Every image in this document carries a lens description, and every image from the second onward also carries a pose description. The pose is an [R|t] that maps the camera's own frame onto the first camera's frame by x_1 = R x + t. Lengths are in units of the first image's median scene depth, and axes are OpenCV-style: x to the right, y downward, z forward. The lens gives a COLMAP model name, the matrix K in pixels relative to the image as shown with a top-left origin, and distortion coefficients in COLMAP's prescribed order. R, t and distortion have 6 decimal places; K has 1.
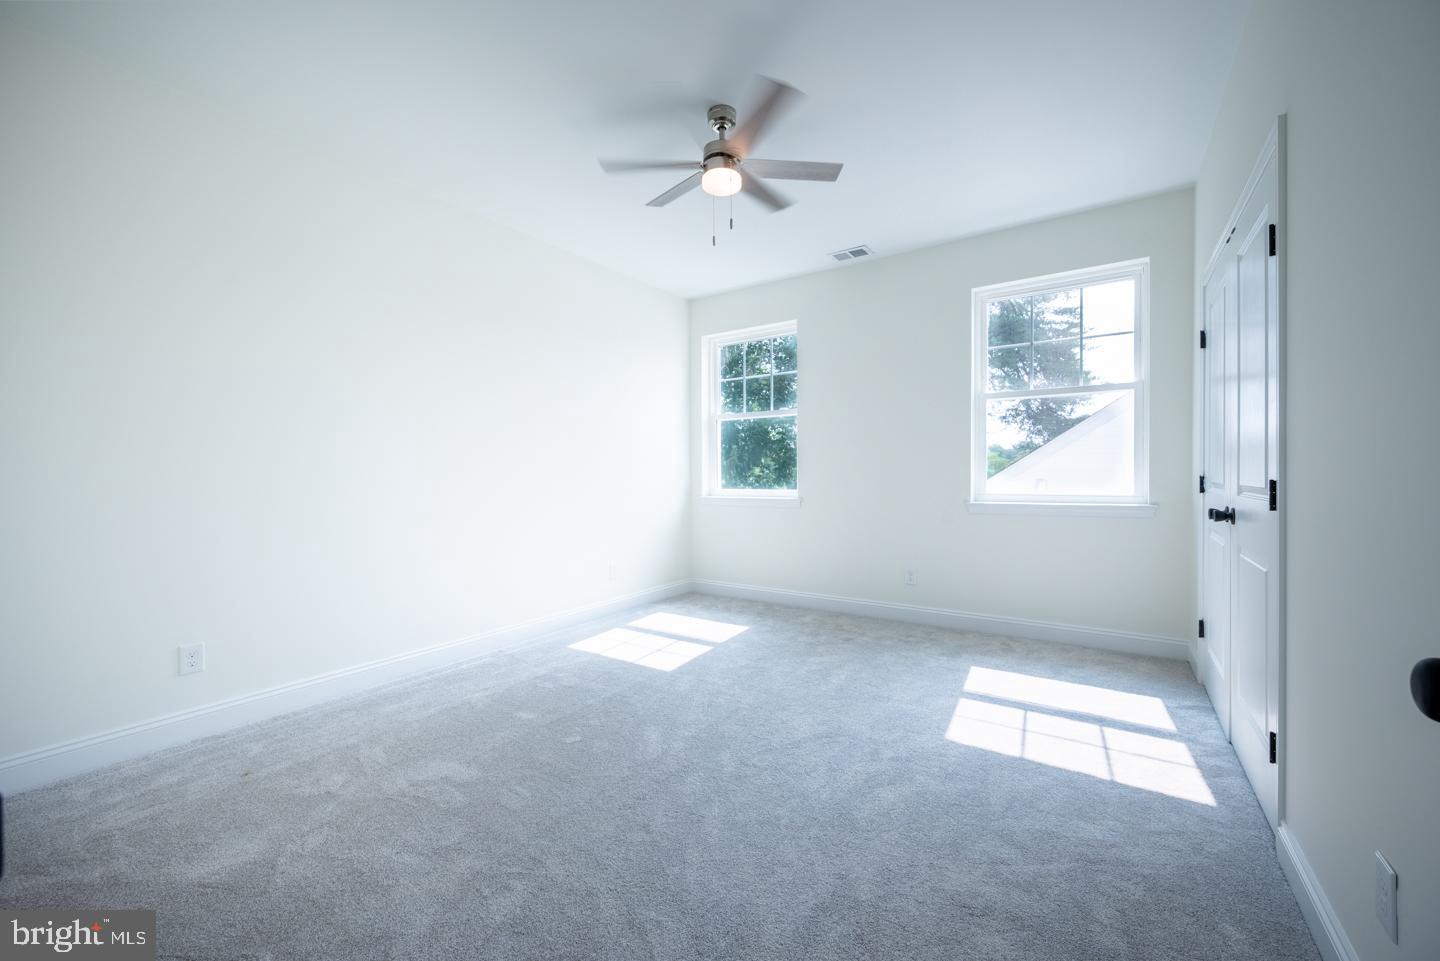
lens RADIAL K [[567.1, 0, 716.8], [0, 567.1, 477.1], [0, 0, 1]] dist [0.000045, -0.000215]
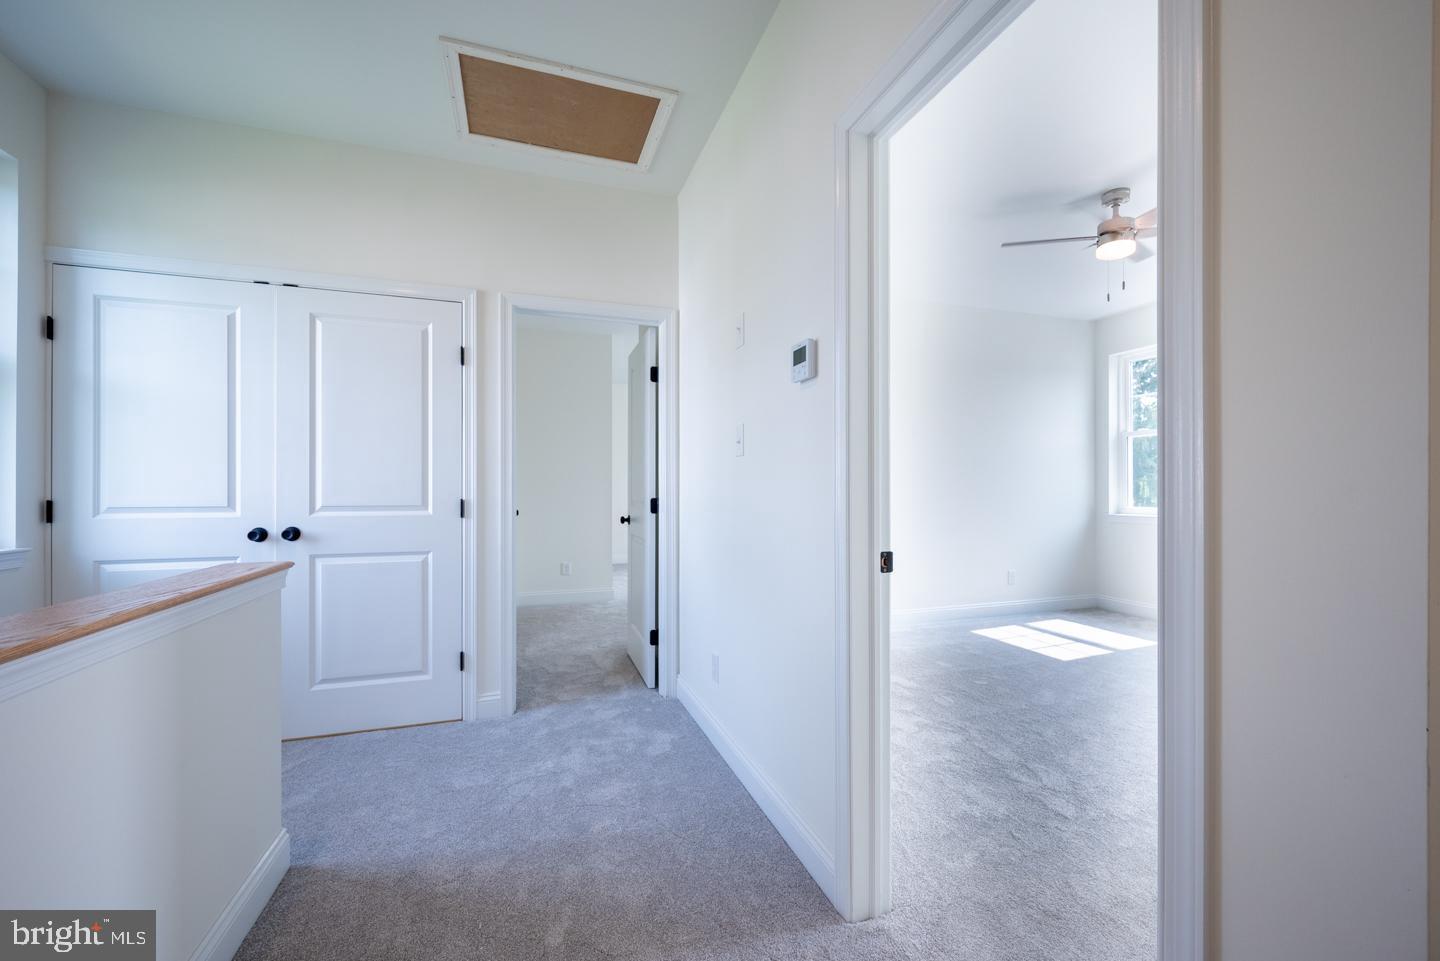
lens RADIAL K [[567.1, 0, 727.8], [0, 567.1, 490.8], [0, 0, 1]] dist [0.000045, -0.000215]
pose [[0.801893, 0.005211, -0.597446, 0.053807], [-0.007854, 0.999968, -0.001820, 0.001855], [0.597417, 0.006151, 0.801907, -0.347026]]
